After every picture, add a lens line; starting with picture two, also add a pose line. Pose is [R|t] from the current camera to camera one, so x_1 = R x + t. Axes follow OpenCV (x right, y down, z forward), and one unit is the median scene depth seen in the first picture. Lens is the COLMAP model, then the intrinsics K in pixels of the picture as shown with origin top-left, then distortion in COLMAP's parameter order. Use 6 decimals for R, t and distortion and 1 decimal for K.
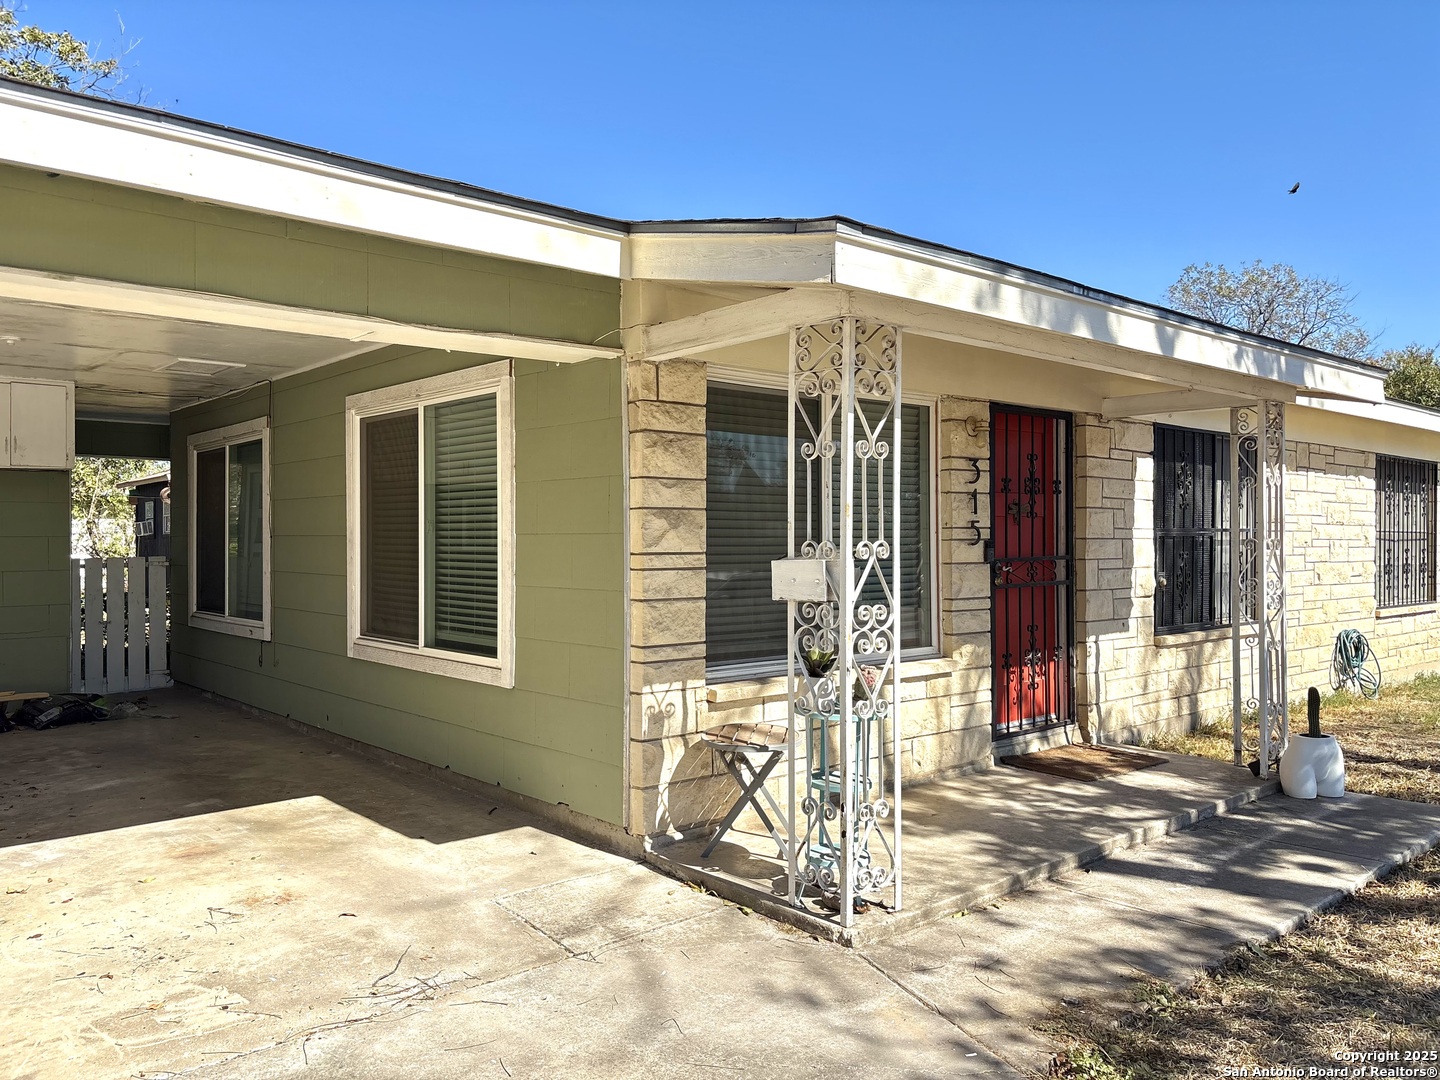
lens RADIAL K [[1083.1, 0, 724.3], [0, 1083.1, 544.1], [0, 0, 1]] dist [0.045970, -0.093912]
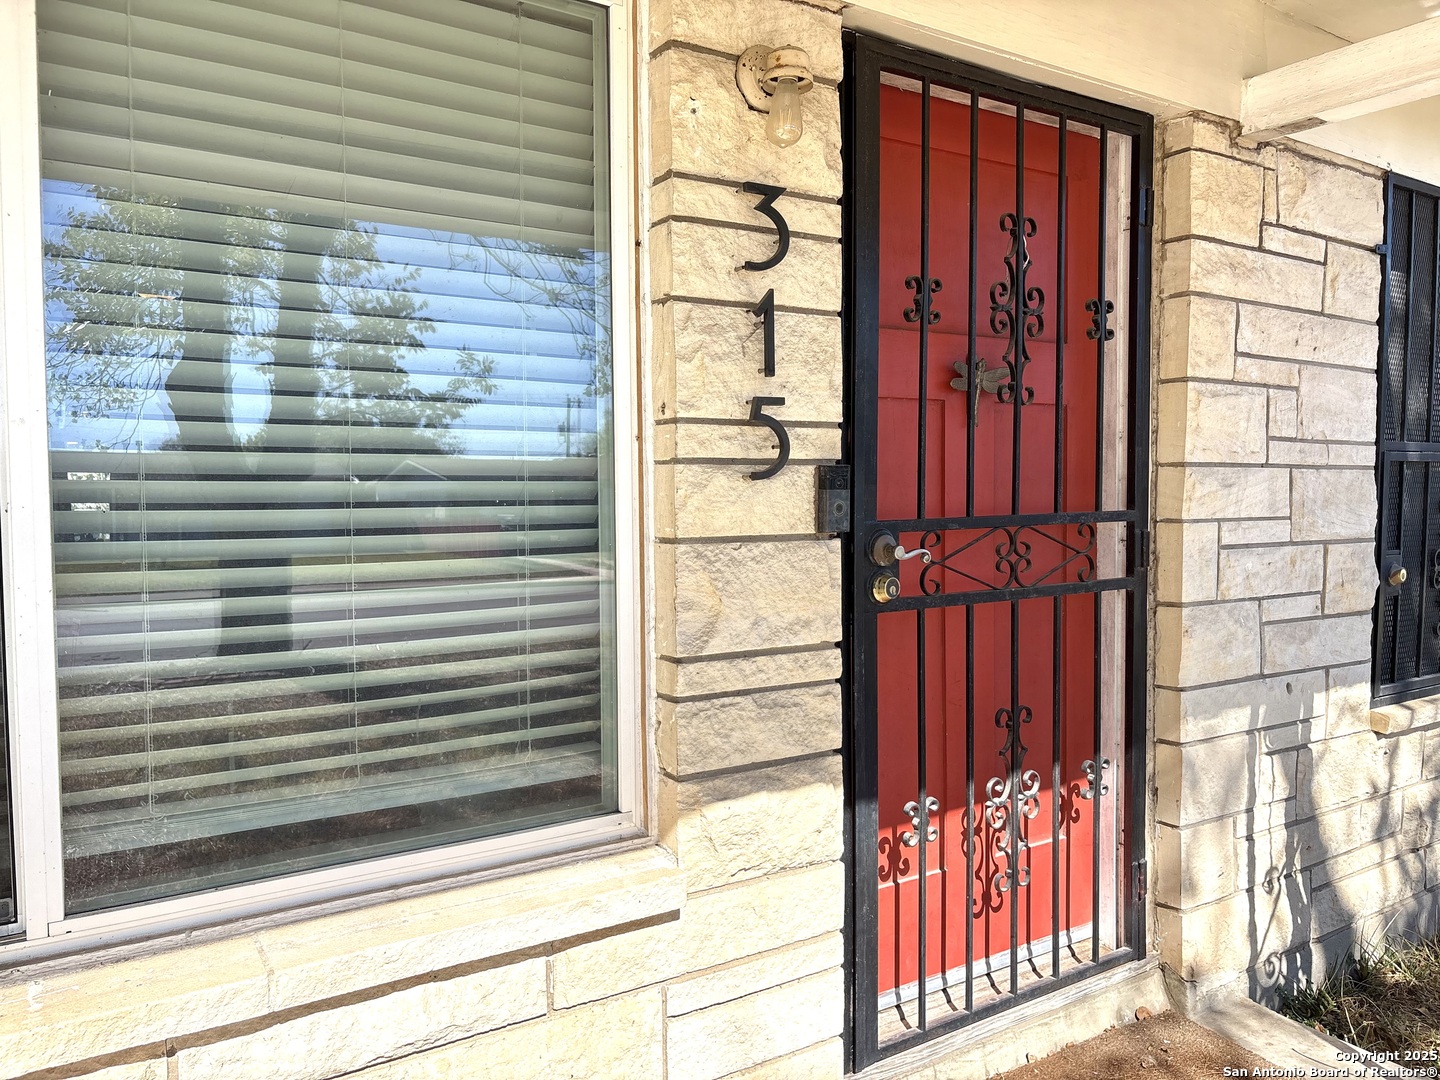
lens RADIAL K [[1107.3, 0, 713.8], [0, 1107.3, 547.6], [0, 0, 1]] dist [0.038042, -0.078047]
pose [[0.990985, 0.006935, -0.133793, 0.251592], [-0.000113, 0.998702, 0.050932, 0.004243], [0.133972, -0.050457, 0.989700, 0.676383]]
